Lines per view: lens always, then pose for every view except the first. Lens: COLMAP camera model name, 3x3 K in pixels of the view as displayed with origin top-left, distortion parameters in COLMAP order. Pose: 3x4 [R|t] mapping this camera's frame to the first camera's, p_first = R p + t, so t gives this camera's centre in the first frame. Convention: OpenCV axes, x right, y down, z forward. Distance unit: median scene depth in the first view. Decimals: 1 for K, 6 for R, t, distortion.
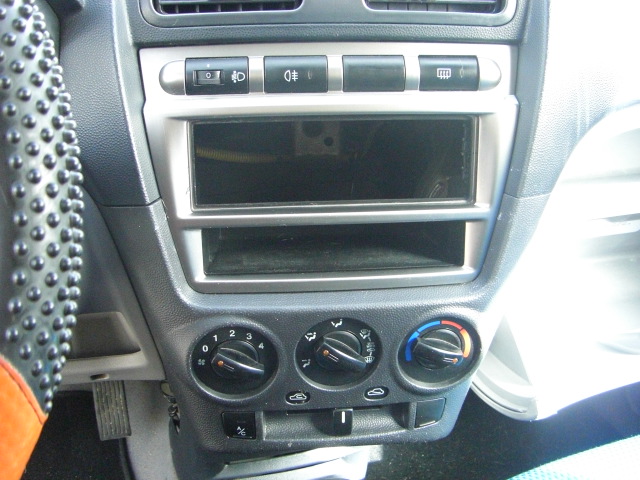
lens RADIAL K [[726.9, 0, 304.4], [0, 726.9, 237.1], [0, 0, 1]] dist [-0.199810, 0.161034]
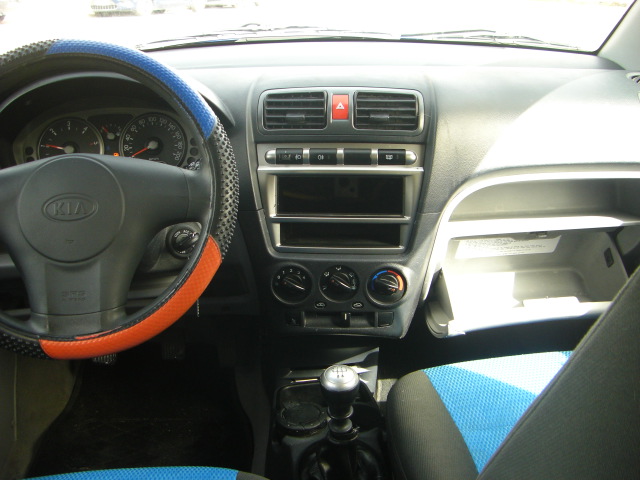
lens RADIAL K [[726.9, 0, 304.4], [0, 726.9, 237.1], [0, 0, 1]] dist [-0.199810, 0.161034]
pose [[0.988348, 0.037995, -0.147396, 0.259777], [-0.051408, 0.994768, -0.088286, 0.221194], [0.143270, 0.094835, 0.985129, -1.177953]]
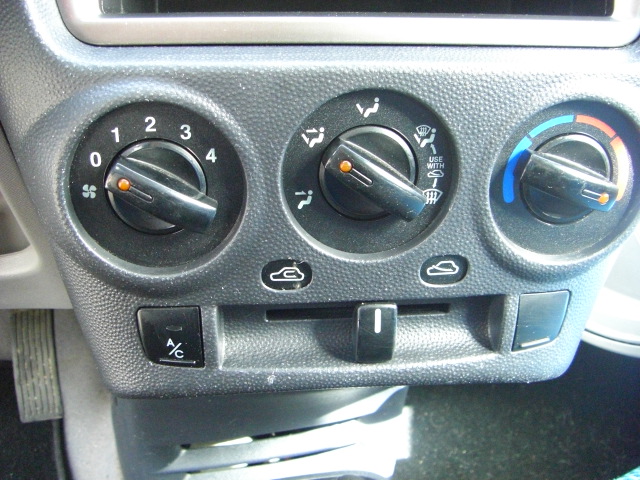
lens RADIAL K [[726.9, 0, 304.4], [0, 726.9, 237.1], [0, 0, 1]] dist [-0.199810, 0.161034]
pose [[0.999956, 0.007386, -0.005800, 0.005890], [-0.007561, 0.999495, -0.030861, 0.217132], [0.005569, 0.030904, 0.999507, 0.514261]]
